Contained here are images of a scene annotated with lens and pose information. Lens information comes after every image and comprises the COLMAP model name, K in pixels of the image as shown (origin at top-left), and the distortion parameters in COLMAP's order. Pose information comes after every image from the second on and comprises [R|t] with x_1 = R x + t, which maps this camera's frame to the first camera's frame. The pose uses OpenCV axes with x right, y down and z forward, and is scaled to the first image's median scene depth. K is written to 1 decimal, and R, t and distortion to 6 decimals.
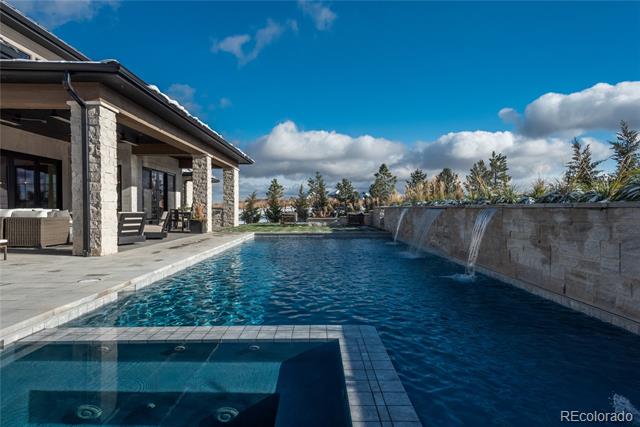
lens RADIAL K [[358.8, 0, 318.8], [0, 358.8, 212.9], [0, 0, 1]] dist [0.026803, -0.002471]
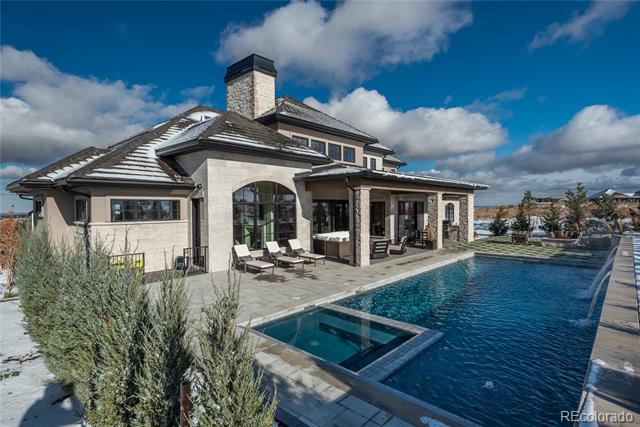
lens RADIAL K [[323.7, 0, 322.5], [0, 323.7, 212.6], [0, 0, 1]] dist [-0.001399, -0.000165]
pose [[0.722433, 0.008939, -0.691384, 0.438464], [-0.003285, 0.999950, 0.009496, -0.185624], [0.691434, -0.004589, 0.722426, -0.382685]]
